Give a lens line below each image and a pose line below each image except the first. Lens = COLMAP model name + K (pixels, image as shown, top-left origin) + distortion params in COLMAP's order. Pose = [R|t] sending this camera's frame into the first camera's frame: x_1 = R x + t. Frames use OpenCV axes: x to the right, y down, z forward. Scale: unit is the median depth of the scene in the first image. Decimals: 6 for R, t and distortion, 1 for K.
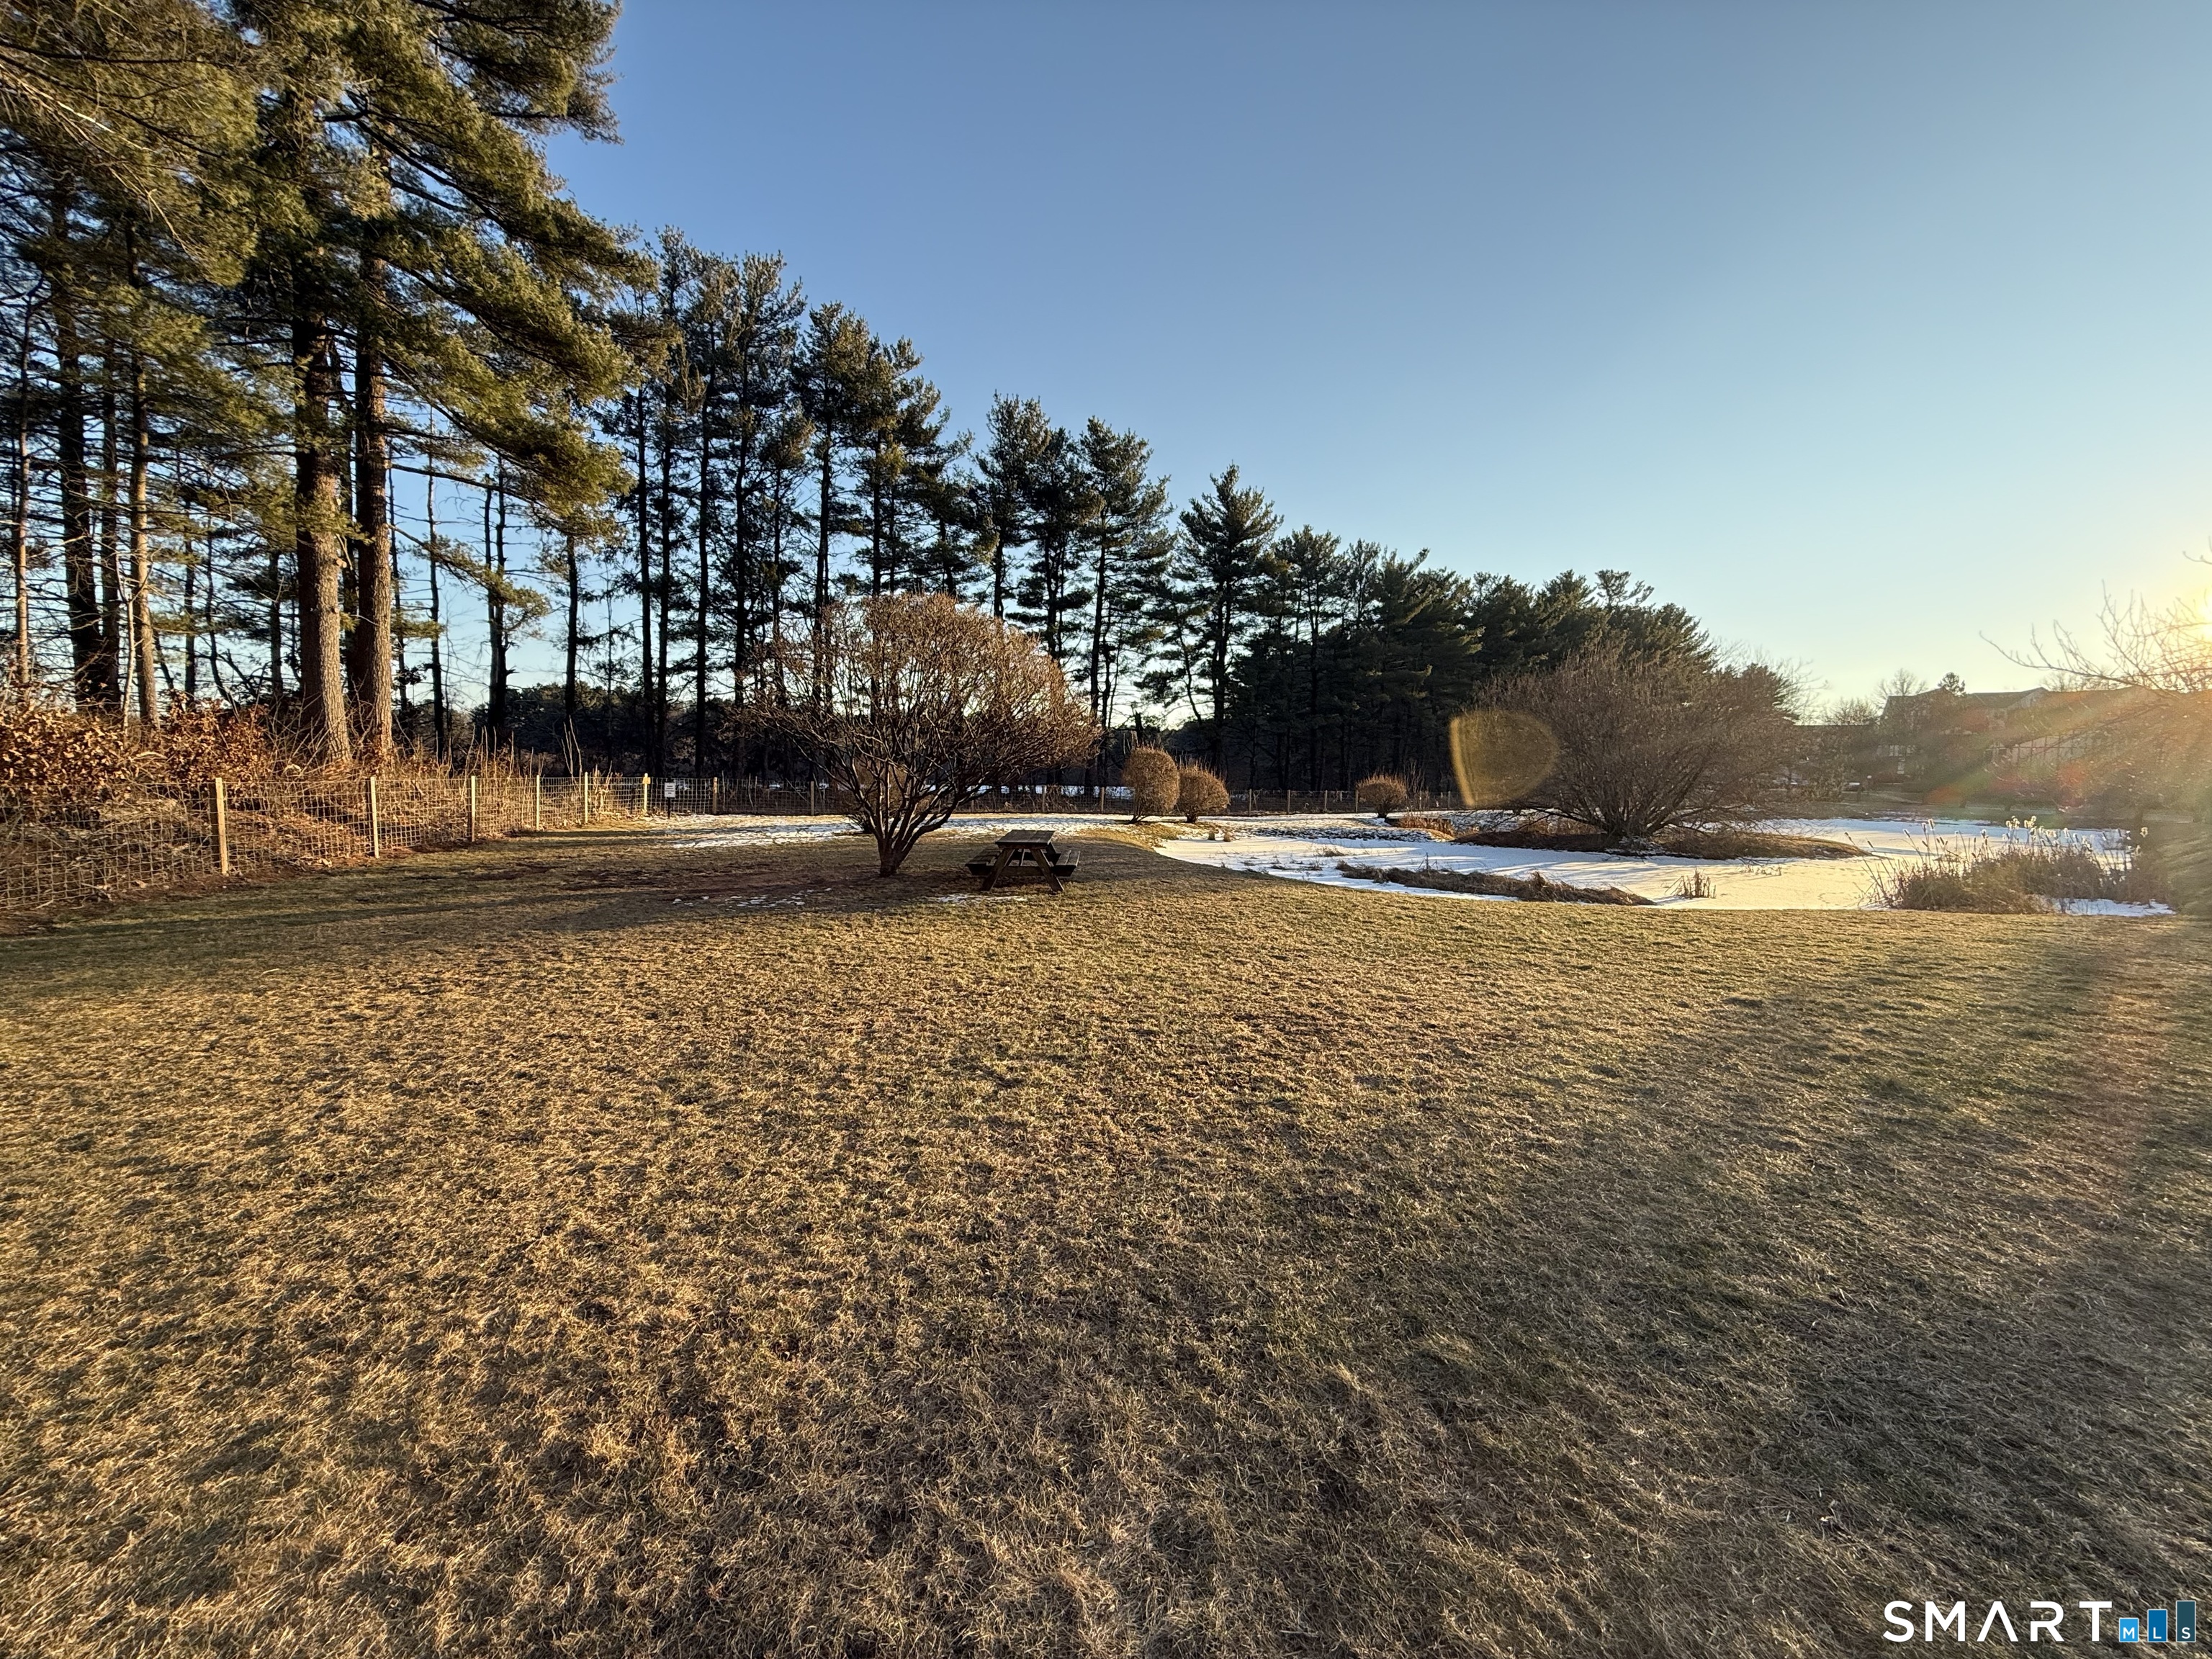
lens RADIAL K [[878.2, 0, 1103.5], [0, 878.2, 822.1], [0, 0, 1]] dist [0.008352, -0.000022]
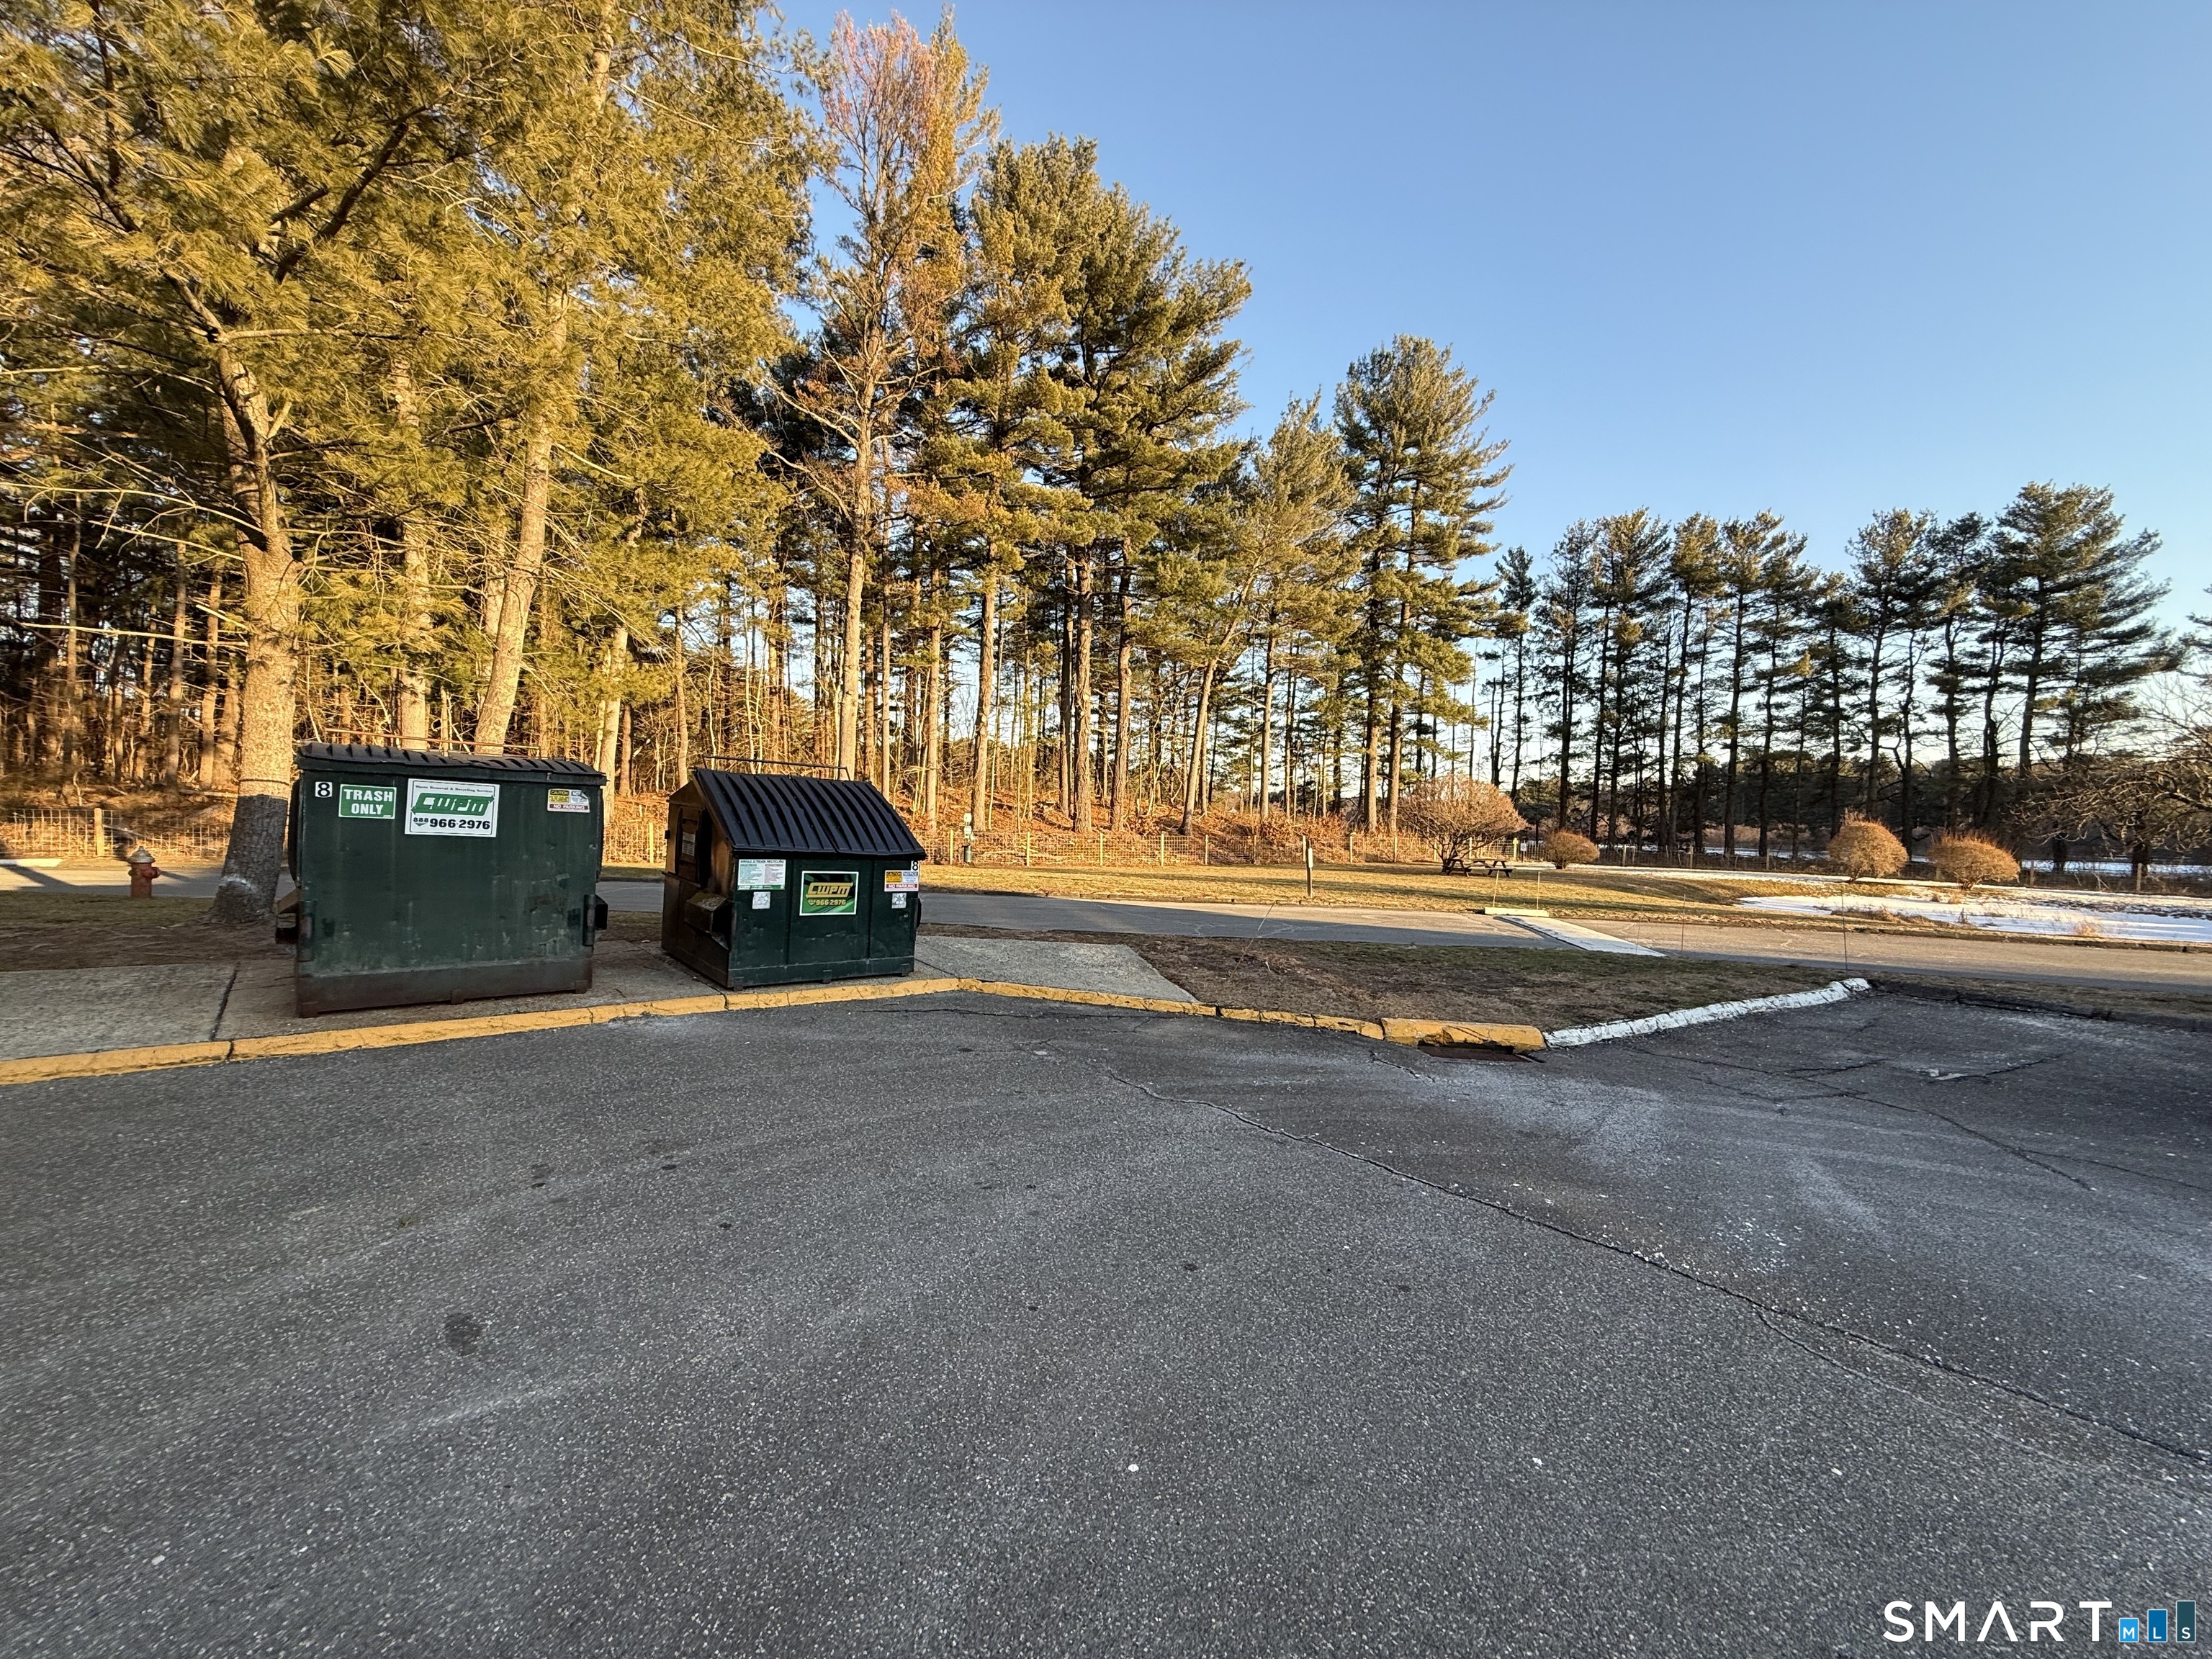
lens RADIAL K [[878.2, 0, 1103.5], [0, 878.2, 822.1], [0, 0, 1]] dist [0.008352, -0.000022]
pose [[0.321996, -0.009066, -0.946698, 0.694843], [-0.067555, 0.997185, -0.032526, 0.021839], [0.944328, 0.074427, 0.320477, -0.311751]]
